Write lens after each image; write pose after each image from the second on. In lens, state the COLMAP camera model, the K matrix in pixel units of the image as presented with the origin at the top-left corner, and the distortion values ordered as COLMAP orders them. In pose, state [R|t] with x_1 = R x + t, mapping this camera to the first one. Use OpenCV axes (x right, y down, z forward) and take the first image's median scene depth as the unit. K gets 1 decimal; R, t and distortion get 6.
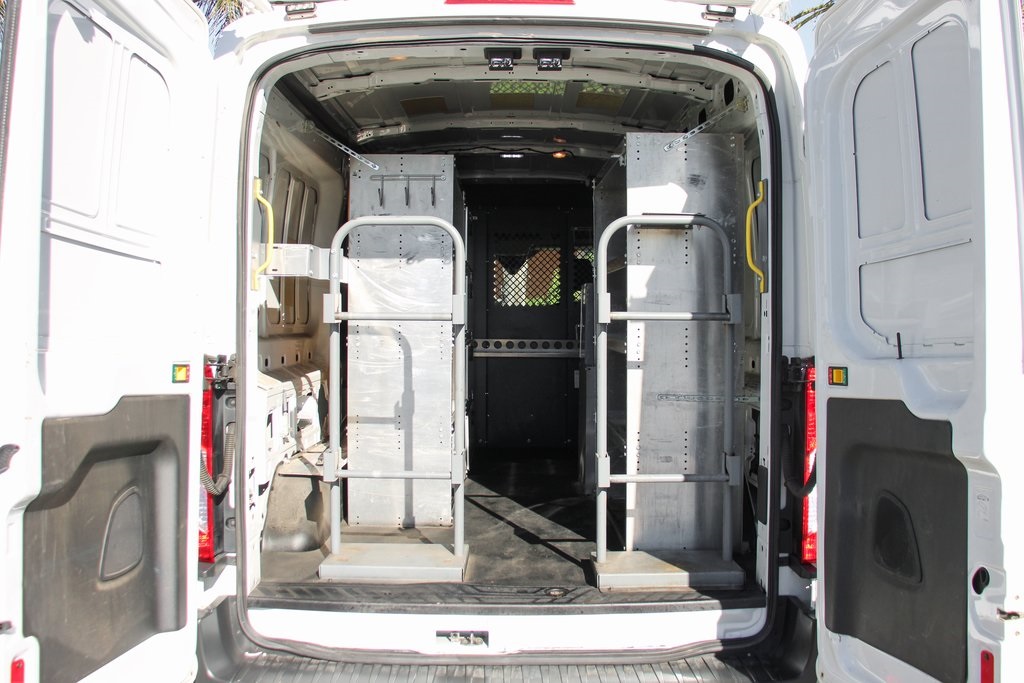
lens RADIAL K [[829.7, 0, 512.0], [0, 829.7, 341.5], [0, 0, 1]] dist [-0.185935, 0.162565]
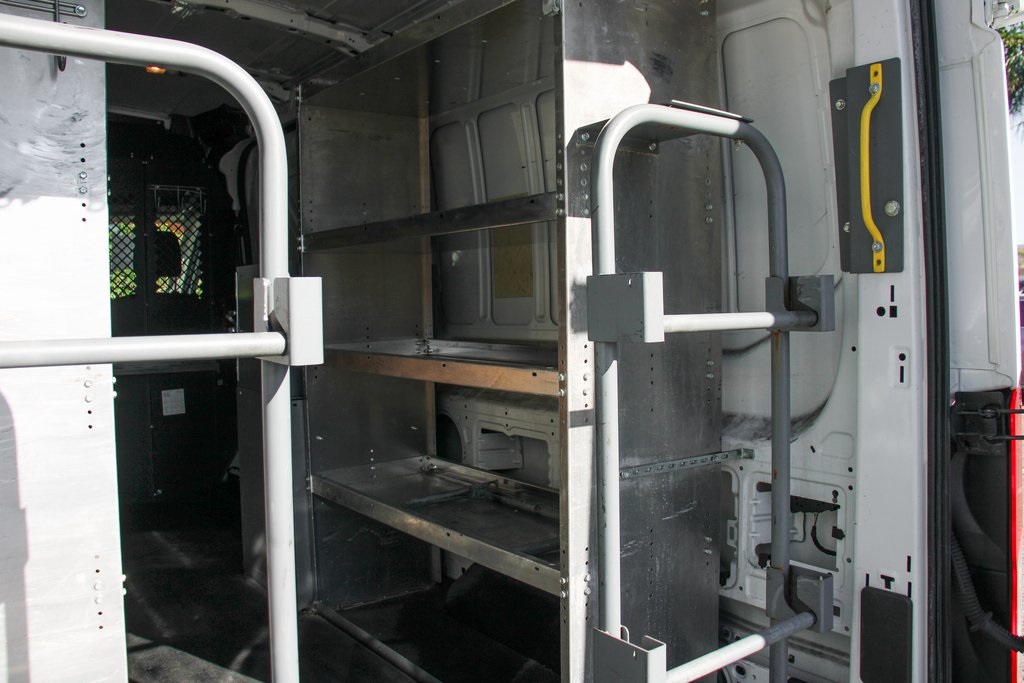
lens RADIAL K [[834.9, 0, 512.0], [0, 834.9, 341.5], [0, 0, 1]] dist [-0.066567, -0.000135]
pose [[0.821755, -0.043131, 0.568207, -0.146674], [0.035282, 0.999069, 0.024811, -0.027455], [-0.568748, -0.000341, 0.822512, 0.517757]]
